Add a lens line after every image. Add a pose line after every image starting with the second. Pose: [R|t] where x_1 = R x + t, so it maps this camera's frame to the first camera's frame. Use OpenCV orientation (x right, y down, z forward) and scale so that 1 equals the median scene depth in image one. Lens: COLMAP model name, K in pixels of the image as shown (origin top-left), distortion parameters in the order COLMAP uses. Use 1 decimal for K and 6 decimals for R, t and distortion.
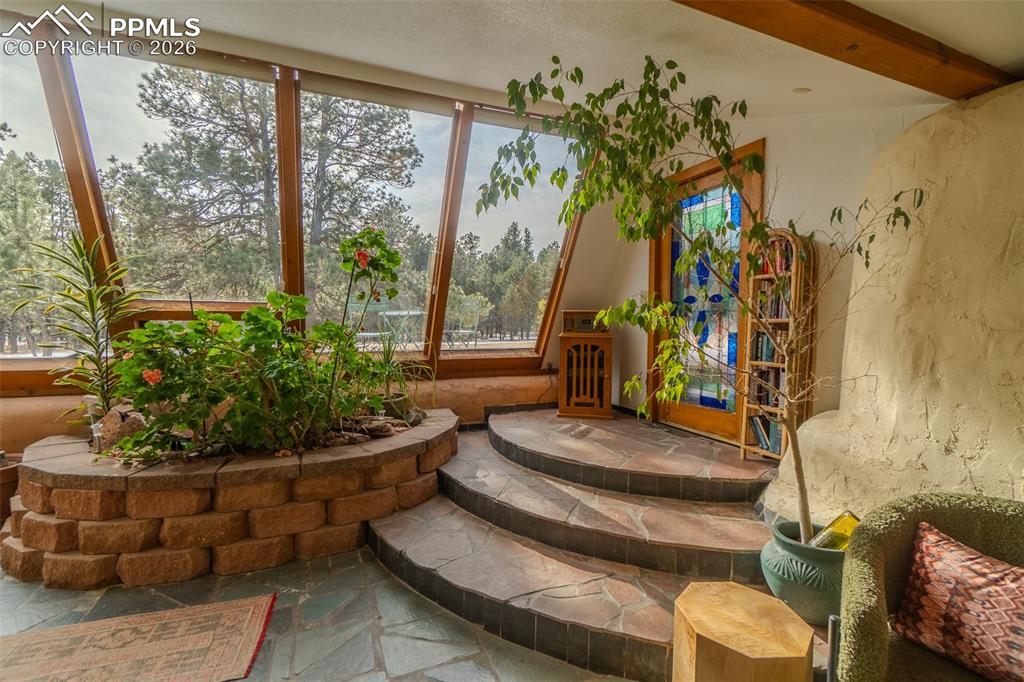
lens RADIAL K [[442.0, 0, 510.3], [0, 442.0, 337.6], [0, 0, 1]] dist [-0.002436, 0.000425]
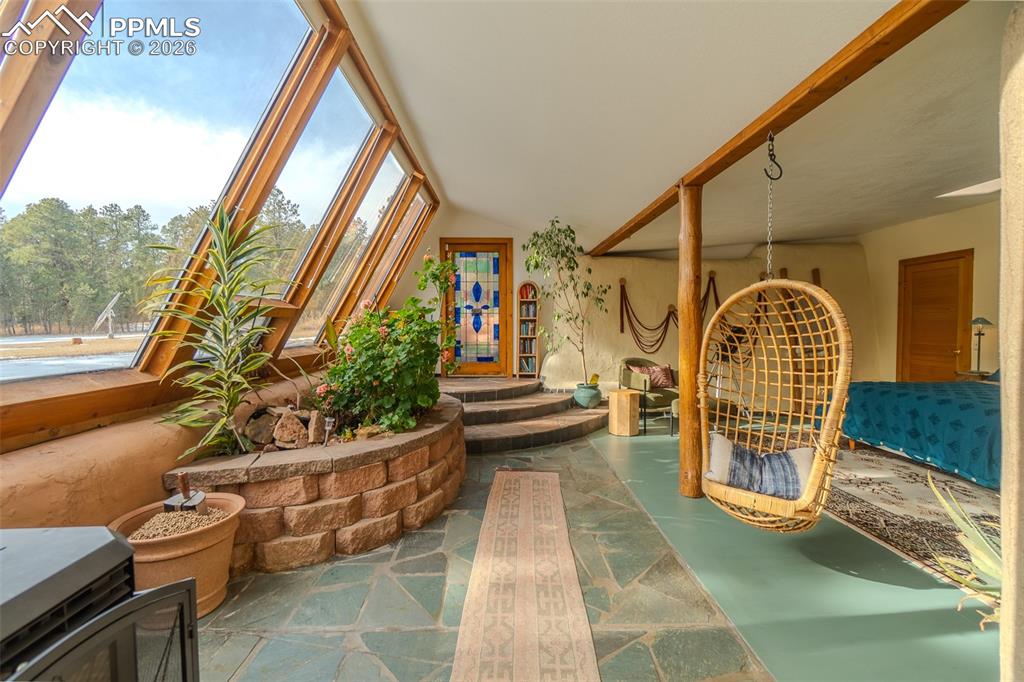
lens RADIAL K [[442.0, 0, 510.3], [0, 442.0, 337.6], [0, 0, 1]] dist [-0.002436, 0.000425]
pose [[0.339613, -0.036347, 0.939863, -1.436293], [0.048306, 0.998608, 0.021164, 0.014851], [-0.939324, 0.038214, 0.340896, 0.224288]]
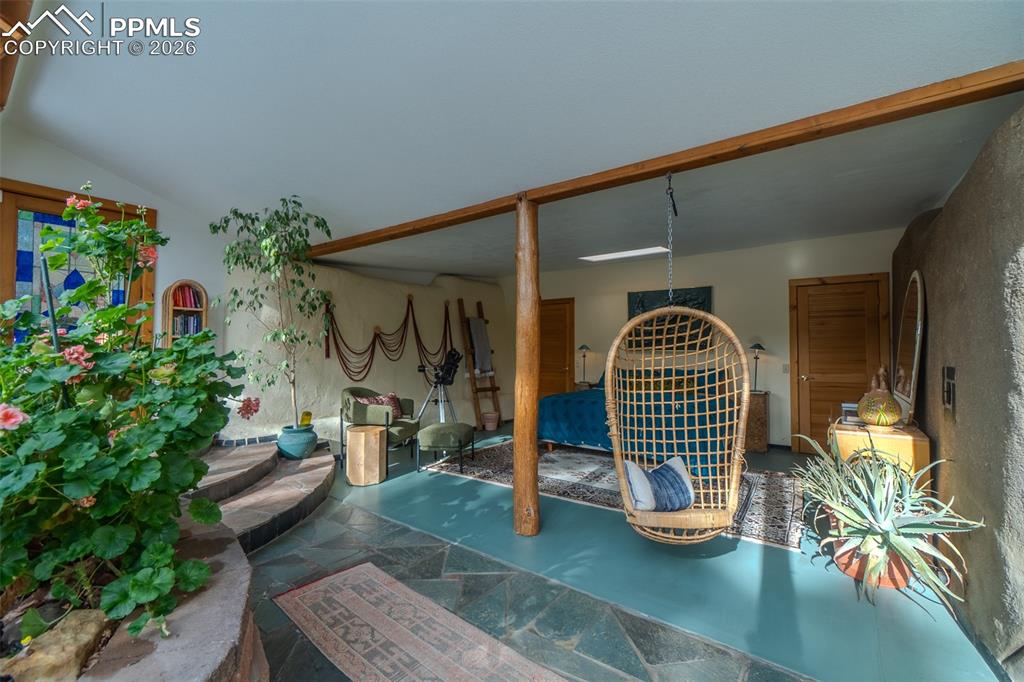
lens RADIAL K [[435.6, 0, 512.0], [0, 435.6, 341.0], [0, 0, 1]] dist [-0.004211, -0.000097]
pose [[-0.525266, 0.007142, 0.850908, -1.119635], [0.031391, 0.999447, 0.010989, 0.001045], [-0.850359, 0.032484, -0.525200, 0.697933]]
